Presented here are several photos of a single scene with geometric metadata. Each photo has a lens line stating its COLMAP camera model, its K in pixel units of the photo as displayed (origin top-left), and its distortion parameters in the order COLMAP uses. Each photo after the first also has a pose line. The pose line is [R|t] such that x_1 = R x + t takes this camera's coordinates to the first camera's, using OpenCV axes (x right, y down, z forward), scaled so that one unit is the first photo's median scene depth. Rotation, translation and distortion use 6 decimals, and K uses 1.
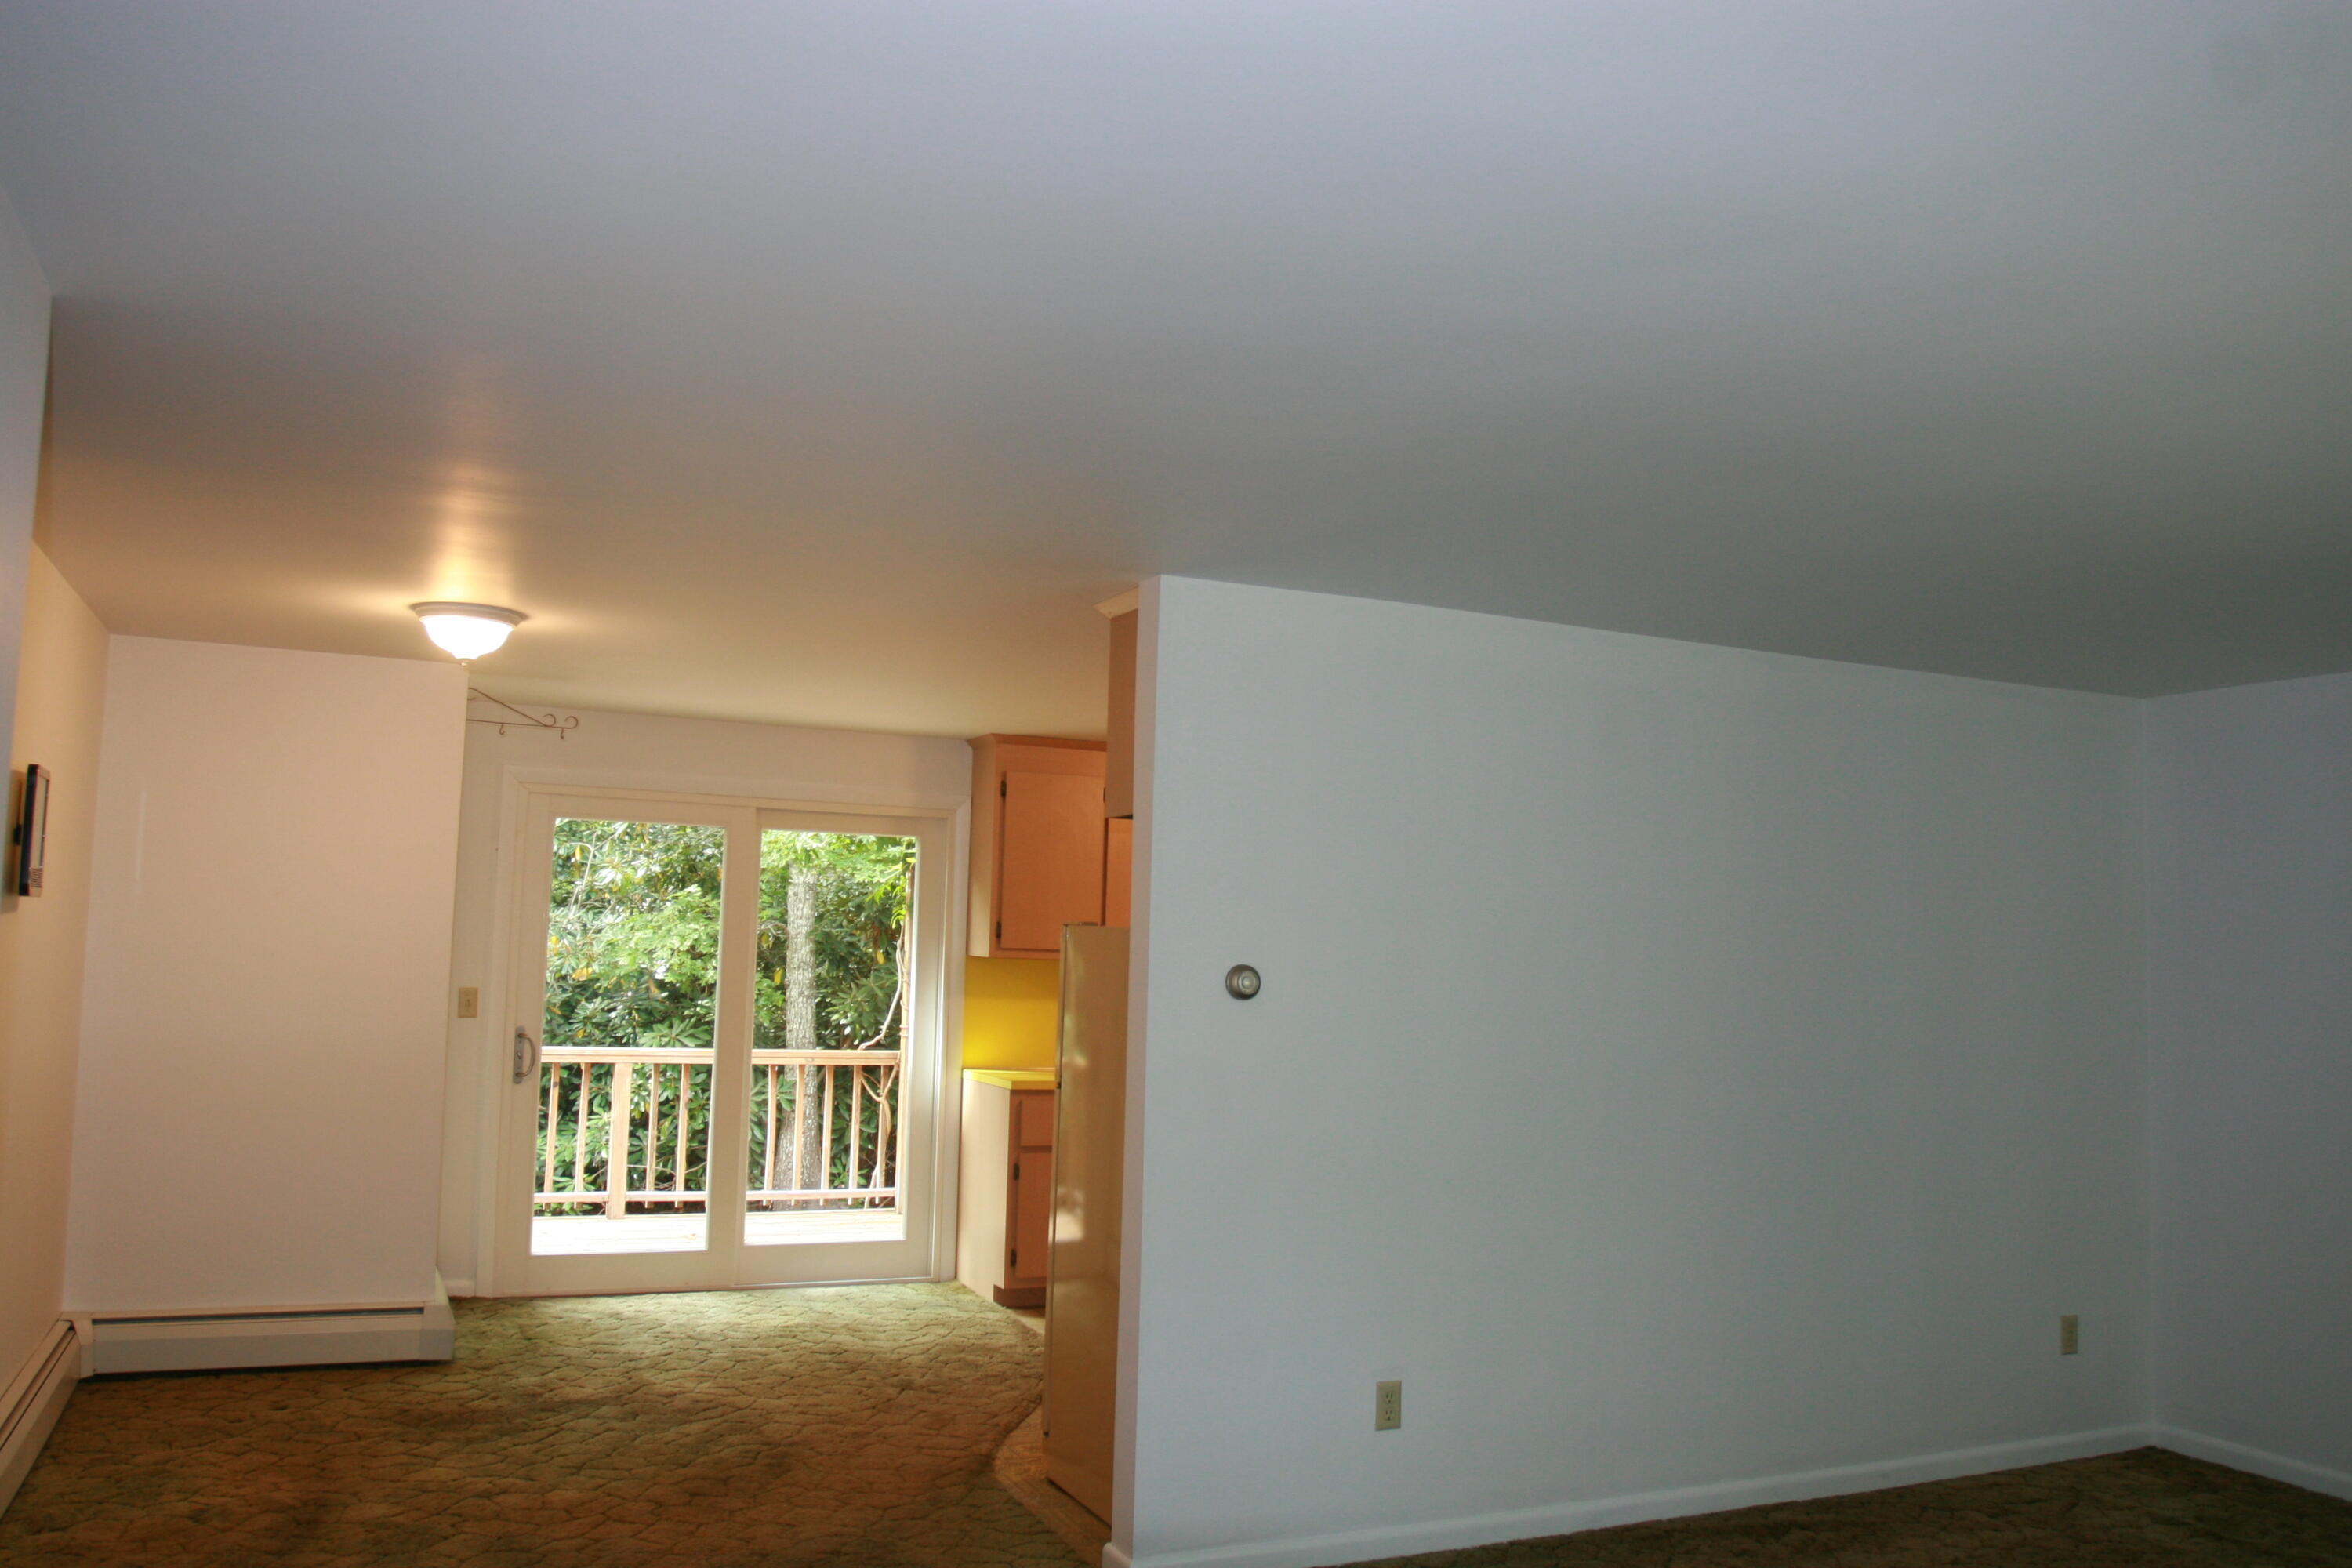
lens RADIAL K [[1818.4, 0, 1176.0], [0, 1818.4, 784.0], [0, 0, 1]] dist [-0.090917, 0.064651]
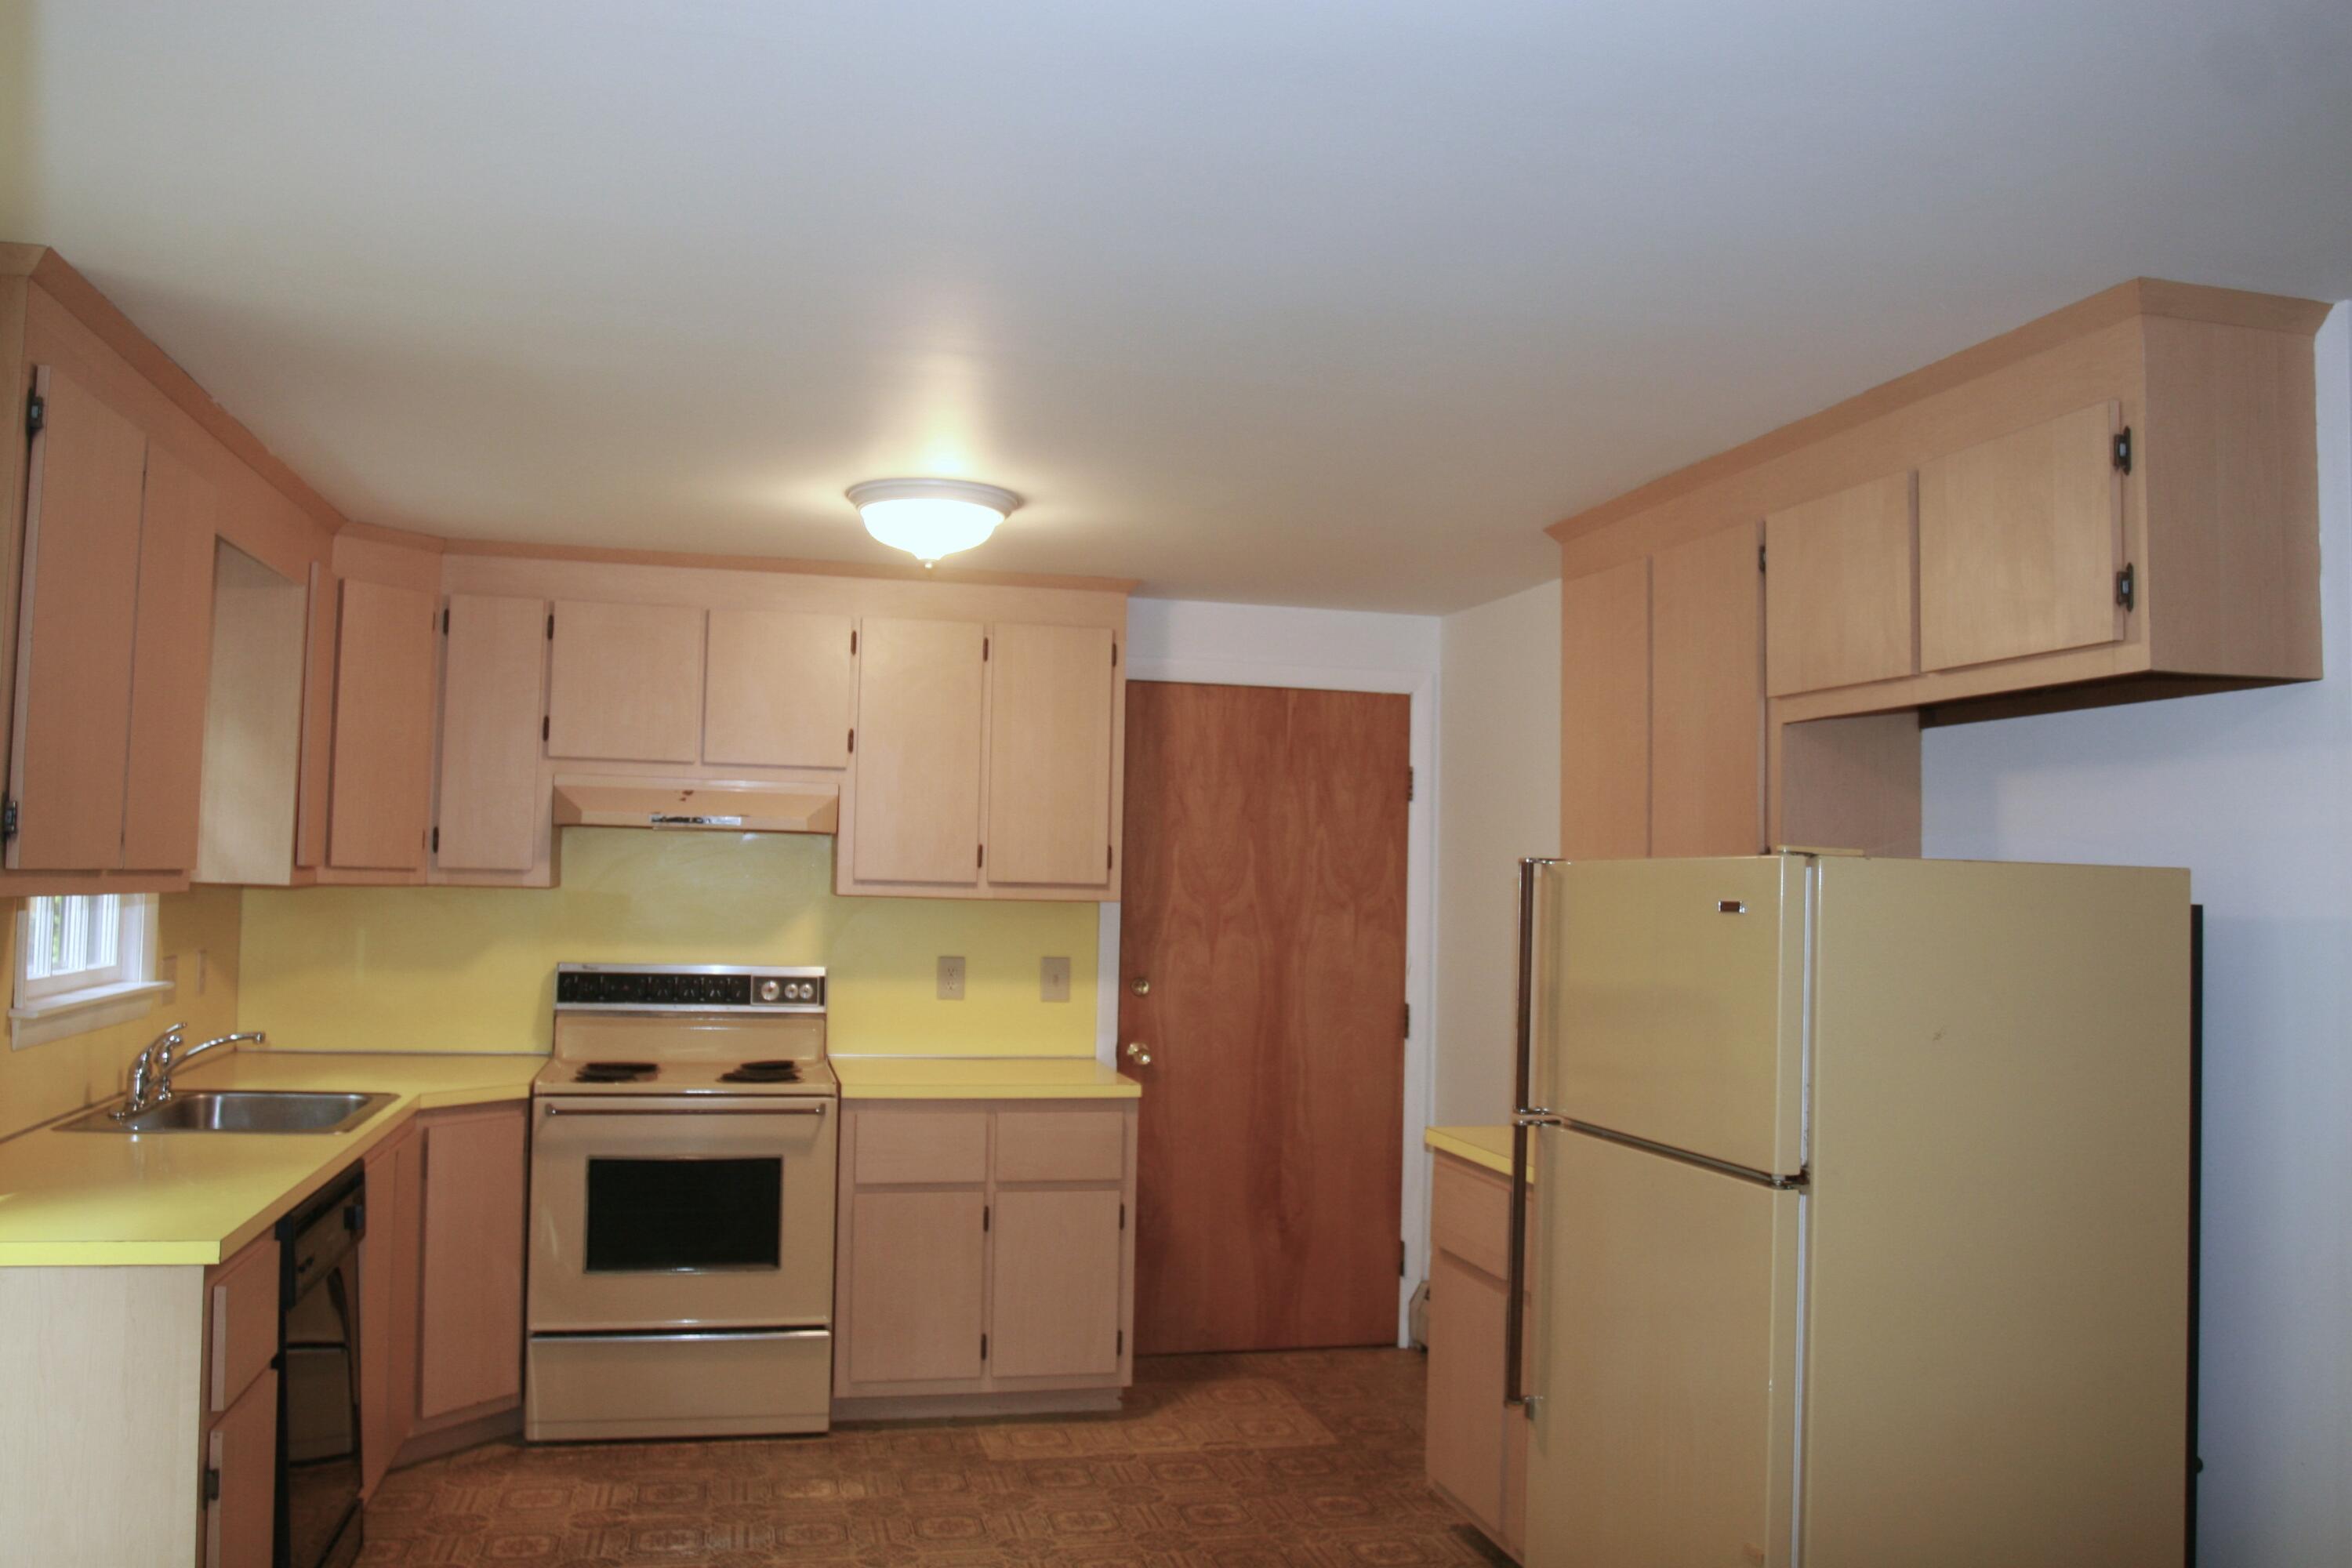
lens RADIAL K [[1826.3, 0, 1145.4], [0, 1826.3, 791.0], [0, 0, 1]] dist [-0.079905, 0.051139]
pose [[0.216928, 0.021387, 0.975953, -0.262870], [-0.104928, 0.994479, 0.001530, 0.036042], [-0.970532, -0.102737, 0.217974, 0.493902]]
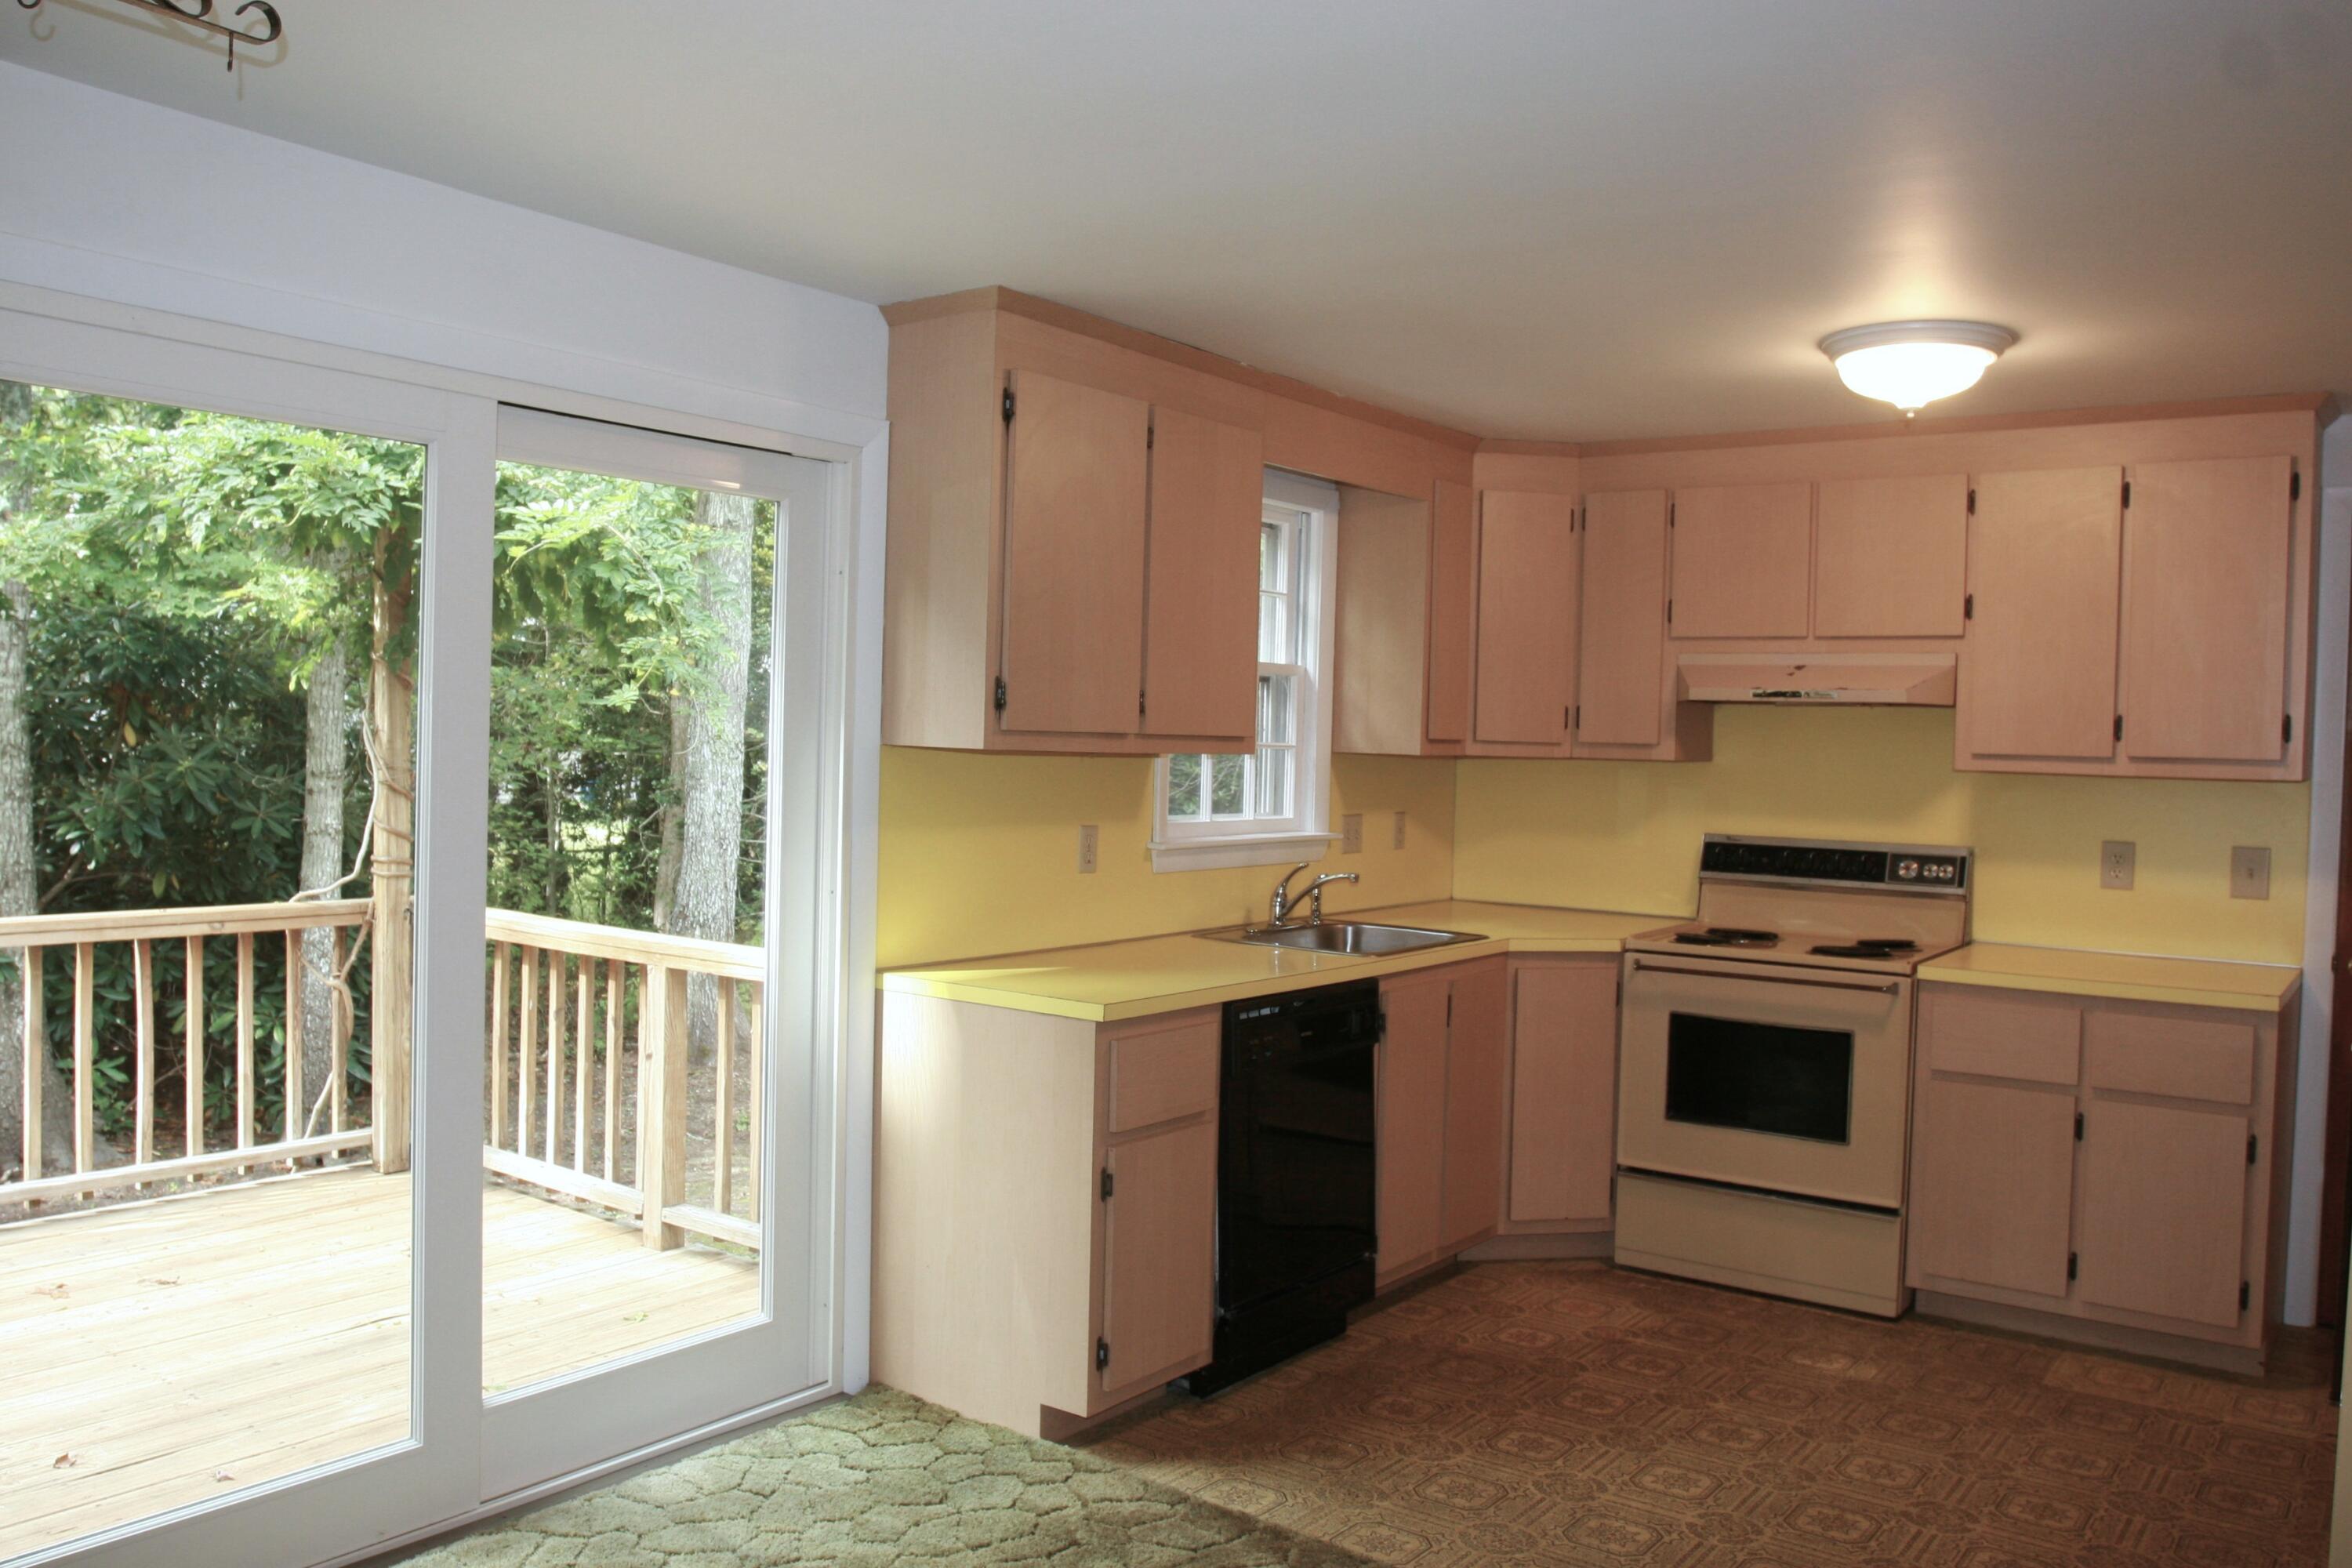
lens RADIAL K [[1826.3, 0, 1145.4], [0, 1826.3, 791.0], [0, 0, 1]] dist [-0.079905, 0.051139]
pose [[0.884795, -0.022587, 0.465433, -0.201867], [-0.039859, 0.991495, 0.123889, 0.030114], [-0.464273, -0.128167, 0.876370, 0.375968]]
